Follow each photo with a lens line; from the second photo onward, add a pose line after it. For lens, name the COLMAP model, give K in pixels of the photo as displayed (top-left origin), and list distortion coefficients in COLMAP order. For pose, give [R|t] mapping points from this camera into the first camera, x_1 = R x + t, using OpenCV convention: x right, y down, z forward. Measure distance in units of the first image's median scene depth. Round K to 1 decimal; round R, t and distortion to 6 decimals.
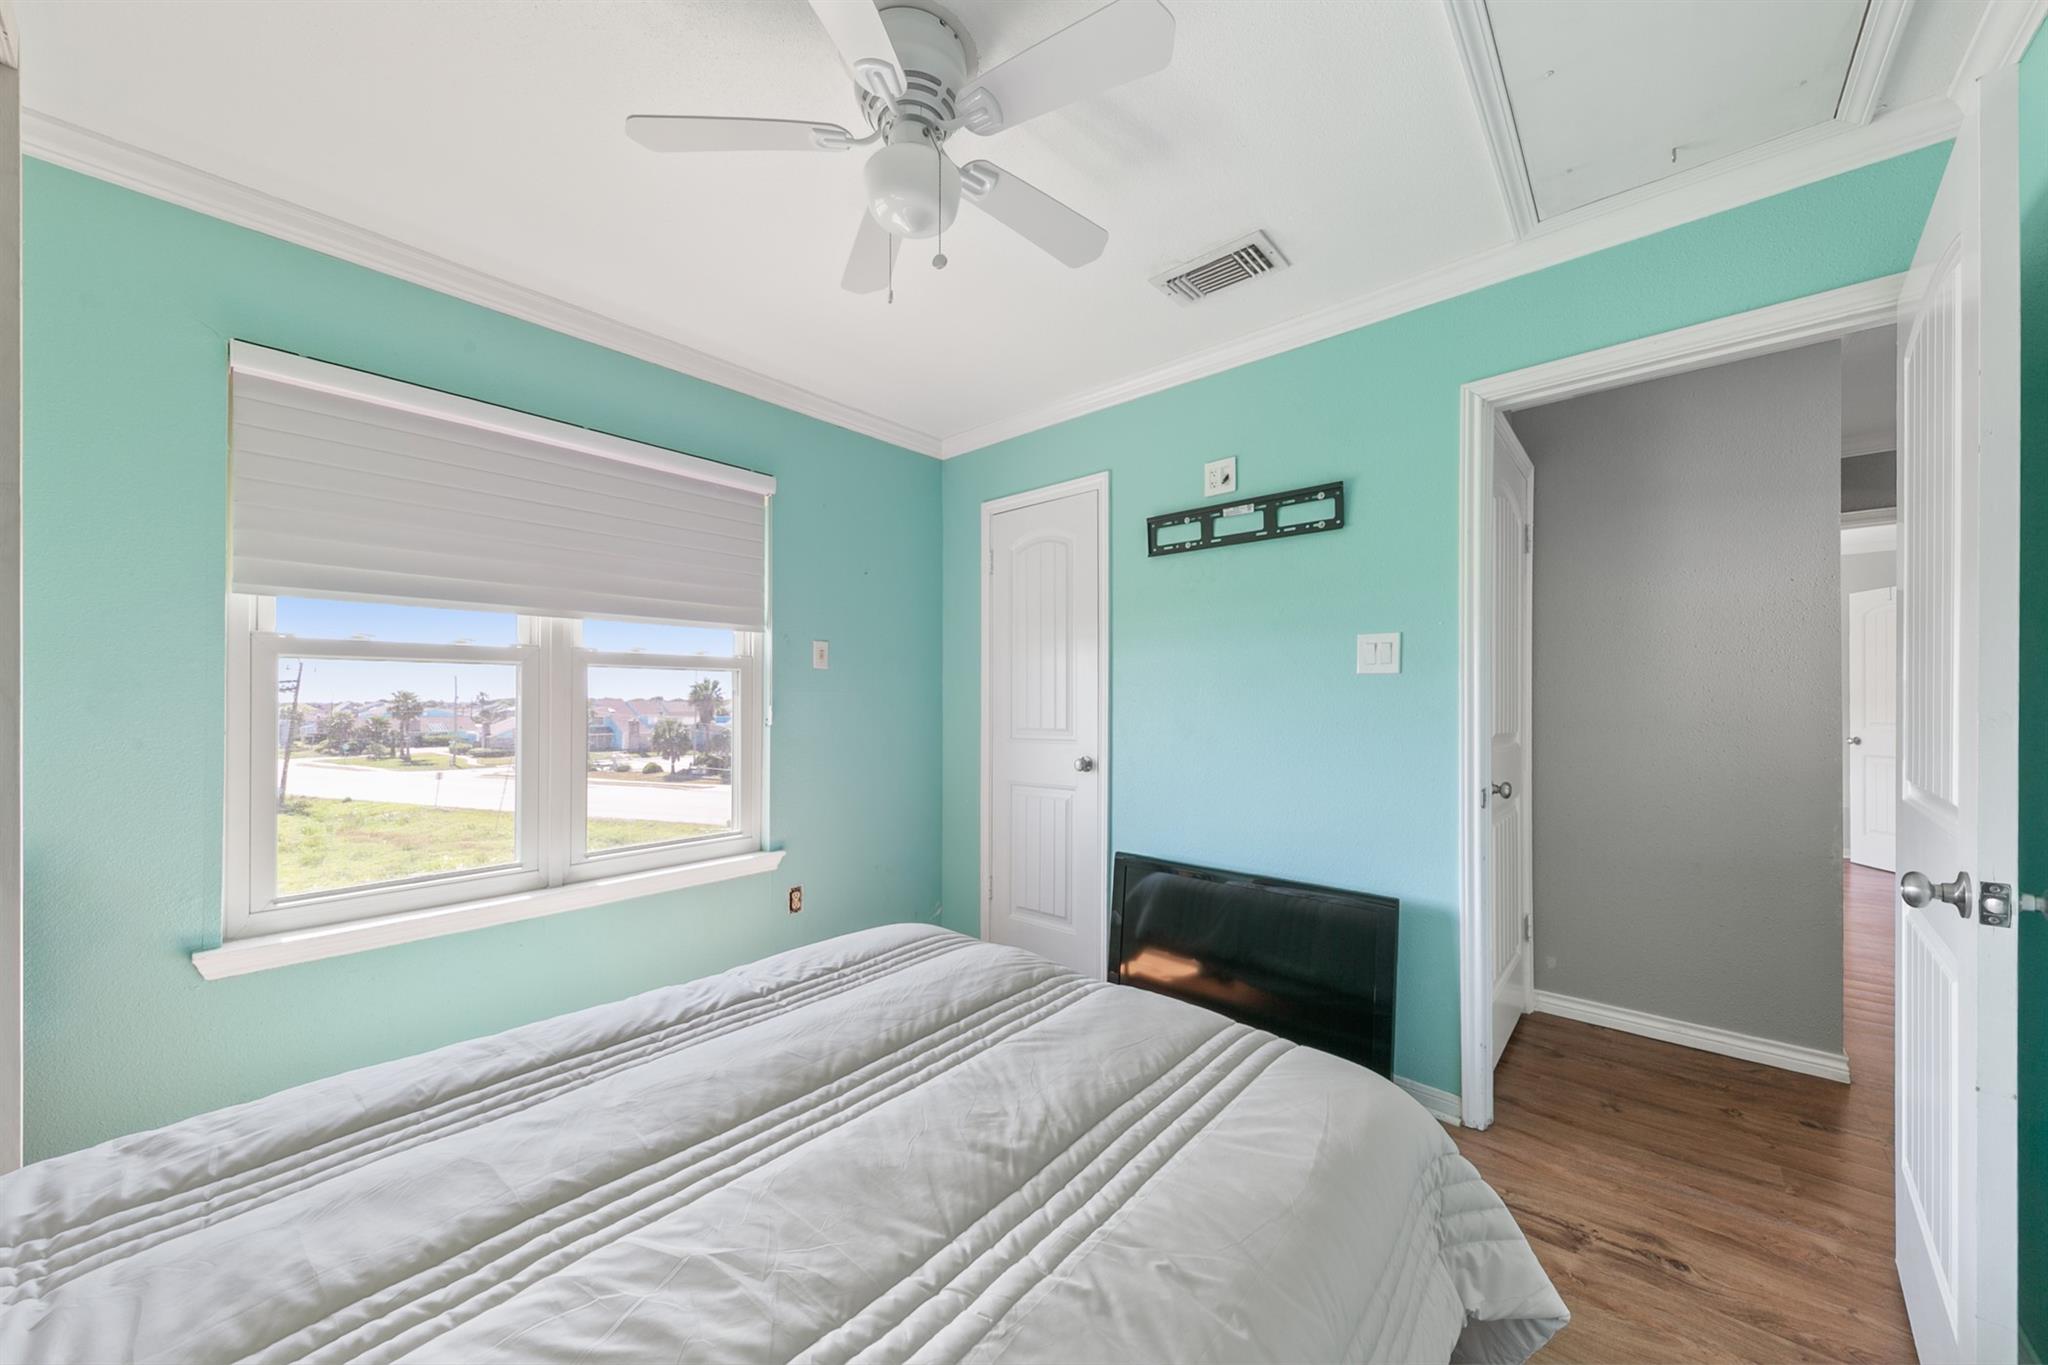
lens RADIAL K [[724.8, 0, 1026.1], [0, 724.8, 698.2], [0, 0, 1]] dist [0.009152, -0.000023]
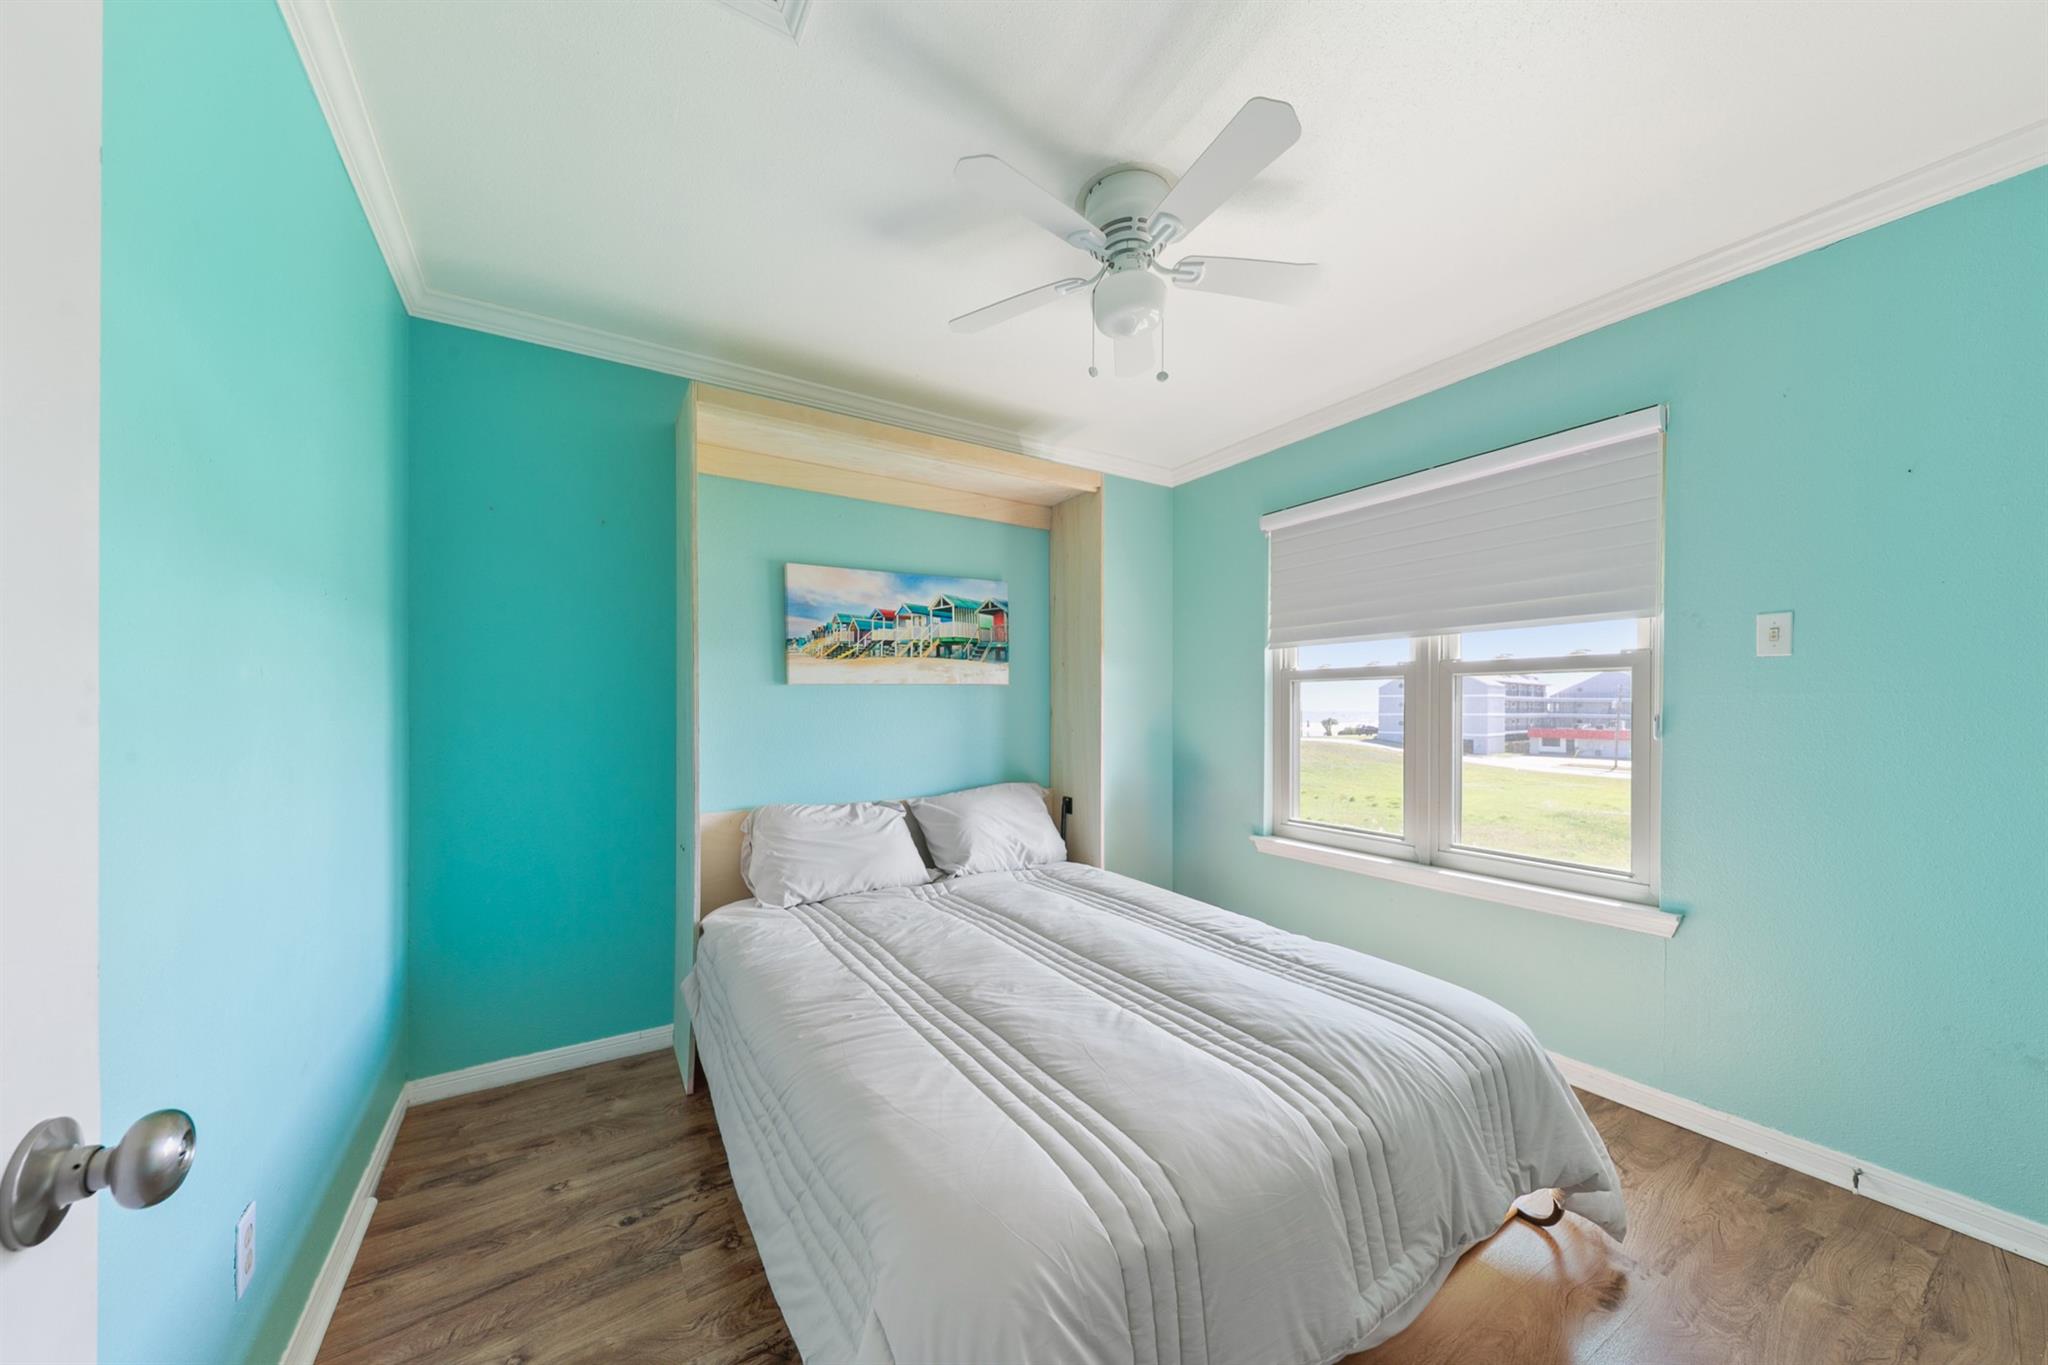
lens RADIAL K [[724.8, 0, 1026.1], [0, 724.8, 698.2], [0, 0, 1]] dist [0.009152, -0.000023]
pose [[-0.285475, -0.011448, -0.958318, 1.012312], [0.001215, 0.999924, -0.012307, 0.005460], [0.958385, -0.004677, -0.285440, 1.089647]]
